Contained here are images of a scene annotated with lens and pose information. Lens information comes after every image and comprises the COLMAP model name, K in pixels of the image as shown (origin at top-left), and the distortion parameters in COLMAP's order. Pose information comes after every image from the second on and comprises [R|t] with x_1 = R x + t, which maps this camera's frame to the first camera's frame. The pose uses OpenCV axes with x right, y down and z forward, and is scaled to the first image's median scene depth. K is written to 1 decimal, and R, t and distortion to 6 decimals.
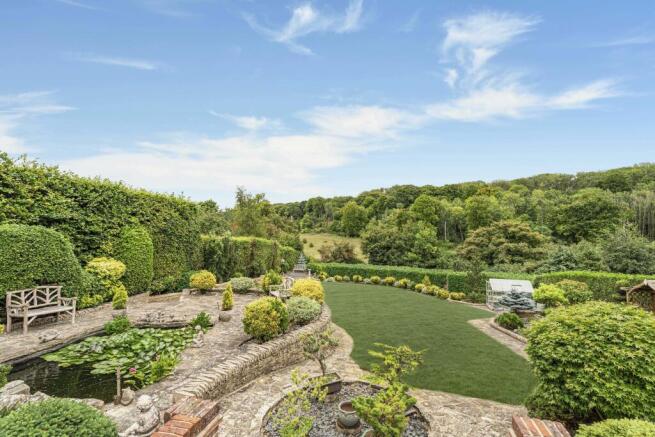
lens RADIAL K [[290.2, 0, 330.3], [0, 290.2, 218.3], [0, 0, 1]] dist [0.000846, 0.000273]
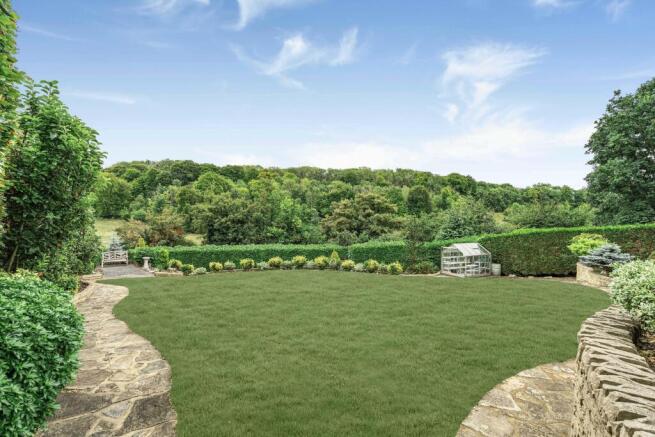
lens RADIAL K [[288.1, 0, 323.1], [0, 288.1, 215.9], [0, 0, 1]] dist [0.002032, 0.000178]
pose [[0.725124, 0.008020, 0.688572, -0.167297], [-0.041183, 0.998647, 0.031738, 0.051494], [-0.687386, -0.051371, 0.724474, 0.297011]]
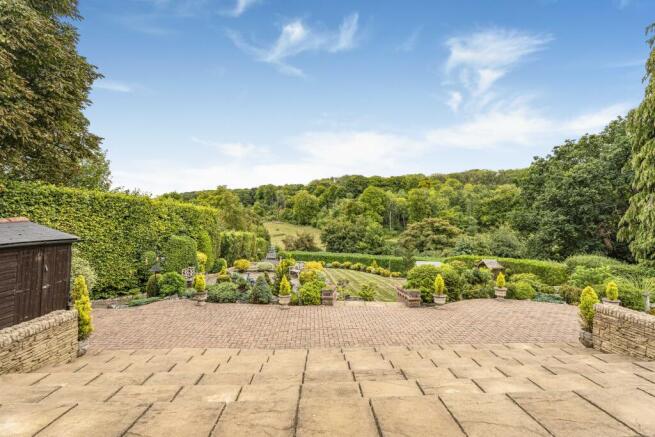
lens RADIAL K [[294.9, 0, 325.7], [0, 294.9, 207.6], [0, 0, 1]] dist [-0.000410, 0.000054]
pose [[0.987165, 0.010994, 0.159327, -0.068733], [-0.012545, 0.999883, 0.008735, -0.033555], [-0.159213, -0.010621, 0.987187, -0.188513]]
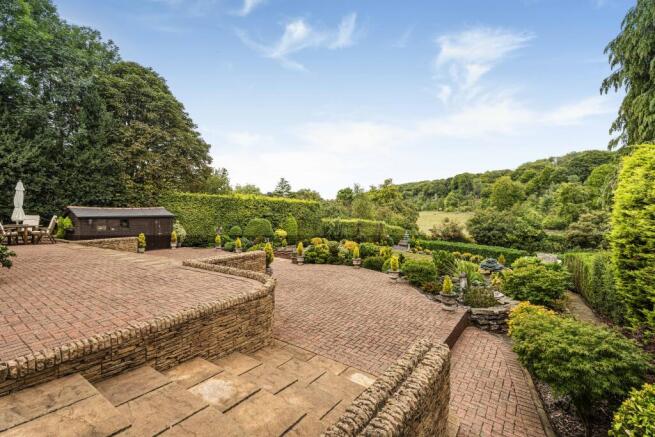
lens RADIAL K [[288.1, 0, 323.1], [0, 288.1, 215.9], [0, 0, 1]] dist [0.002032, 0.000178]
pose [[0.864211, 0.008940, -0.503049, 0.196386], [0.025720, 0.997750, 0.061917, -0.031027], [0.502471, -0.066448, 0.862037, -0.236577]]
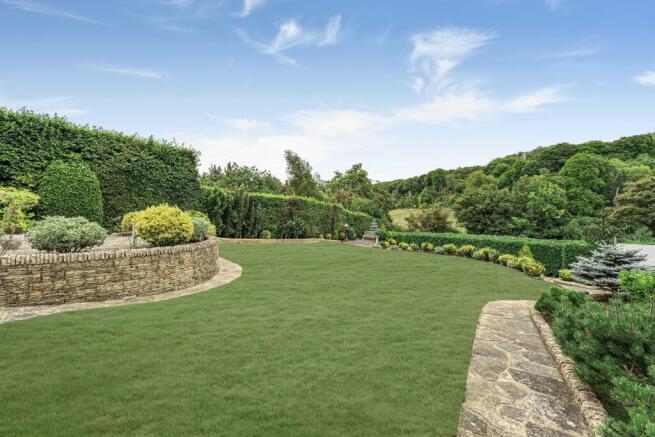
lens RADIAL K [[287.8, 0, 328.6], [0, 287.8, 213.6], [0, 0, 1]] dist [0.002898, 0.000340]
pose [[0.909262, -0.012705, -0.416031, 0.127813], [0.037483, 0.997972, 0.051446, 0.047137], [0.414533, -0.062372, 0.907894, 0.123360]]
